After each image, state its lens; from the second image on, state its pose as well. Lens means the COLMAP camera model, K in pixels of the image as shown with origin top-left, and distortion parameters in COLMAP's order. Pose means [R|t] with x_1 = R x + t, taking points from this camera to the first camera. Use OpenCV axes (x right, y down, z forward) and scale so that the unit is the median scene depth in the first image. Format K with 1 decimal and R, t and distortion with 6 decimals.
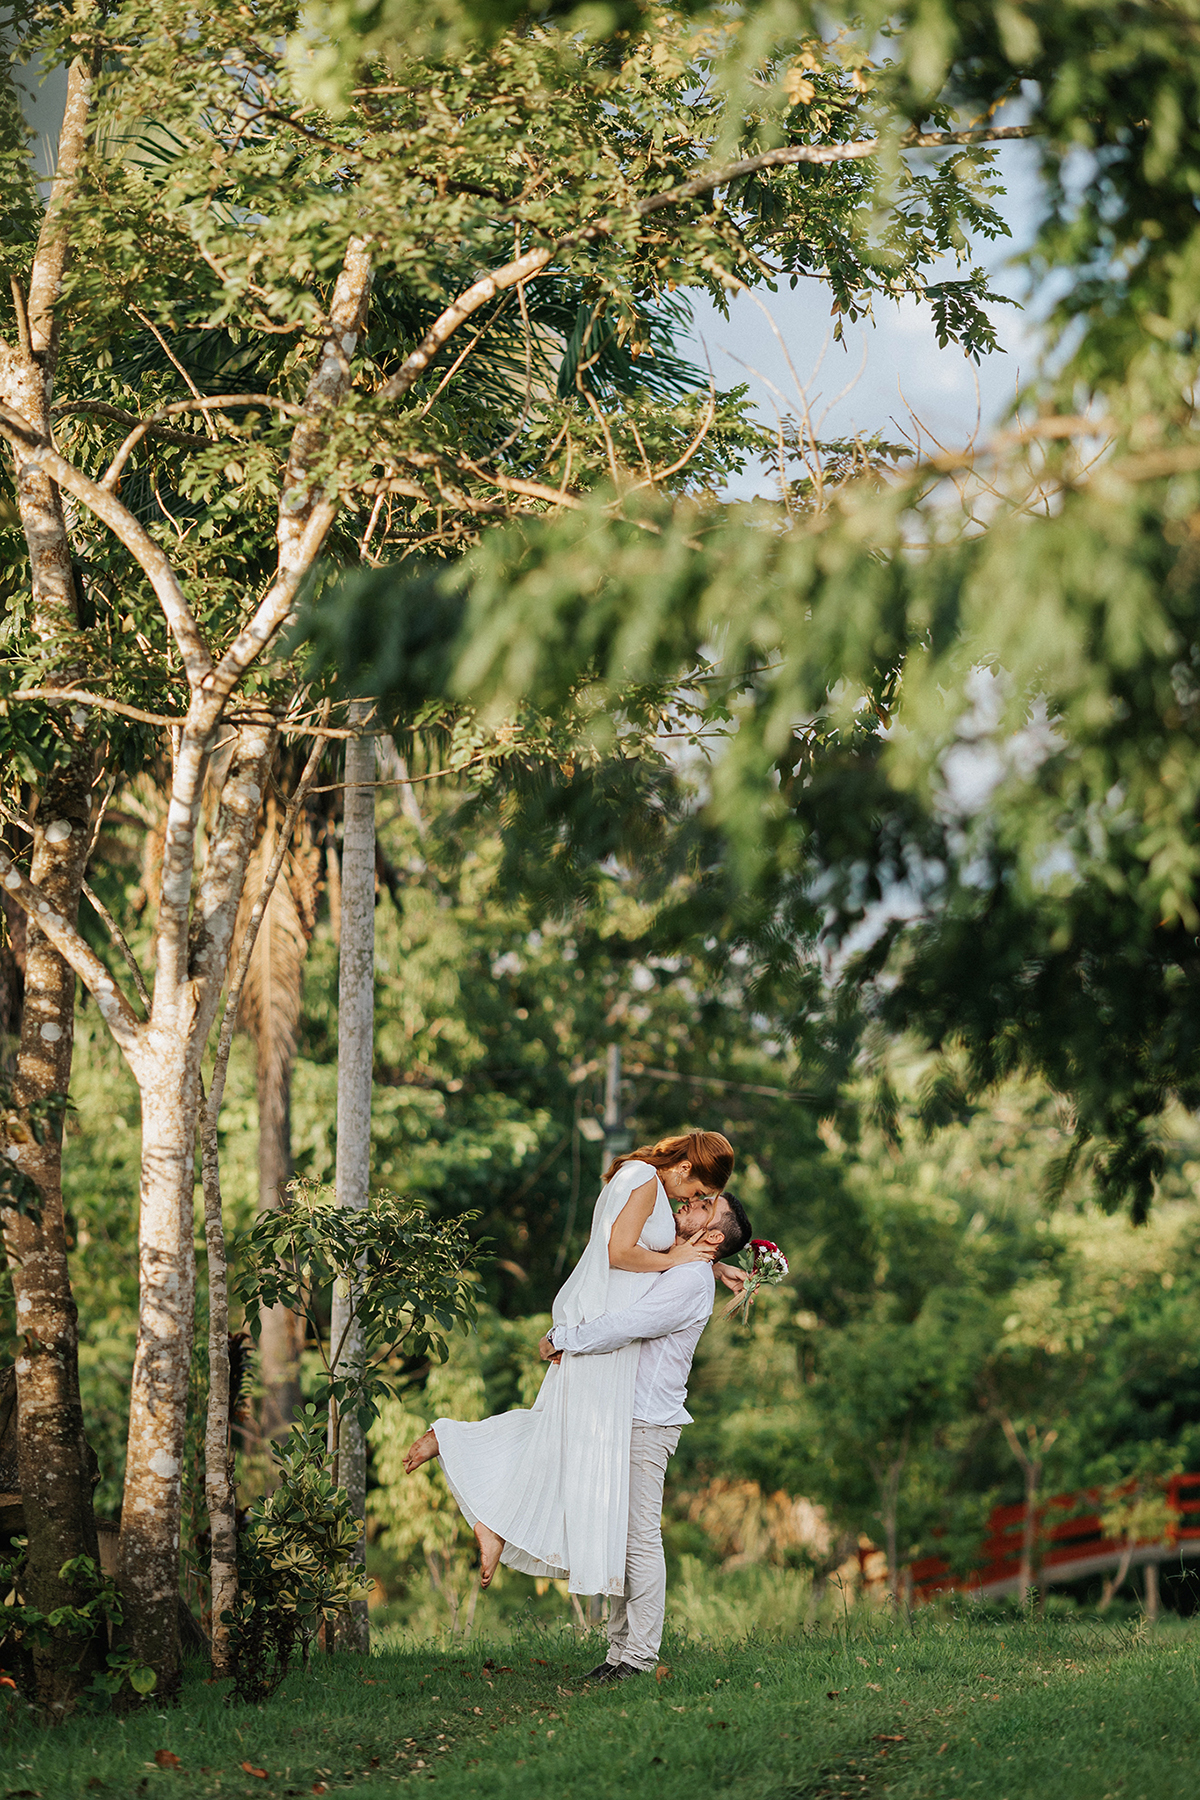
lens RADIAL K [[6720.3, 0, 600.2], [0, 6720.3, 899.9], [0, 0, 1]] dist [-0.085683, 0.000000]
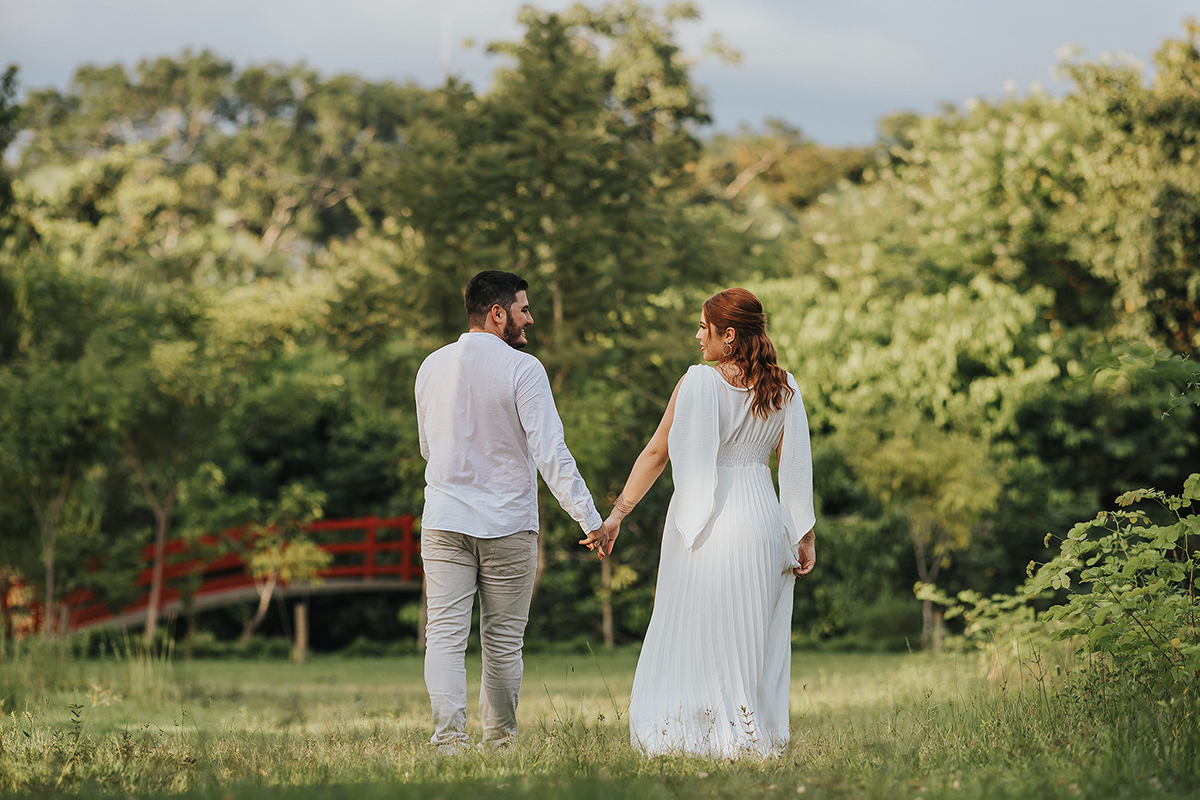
lens RADIAL K [[4480.2, 0, 600.1], [0, 4480.2, 400.7], [0, 0, 1]] dist [-0.085683, 0.000000]
pose [[0.983715, 0.024853, 0.178011, 0.003827], [-0.034563, 0.998067, 0.051655, 0.029250], [-0.176383, -0.056966, 0.982672, 0.300332]]
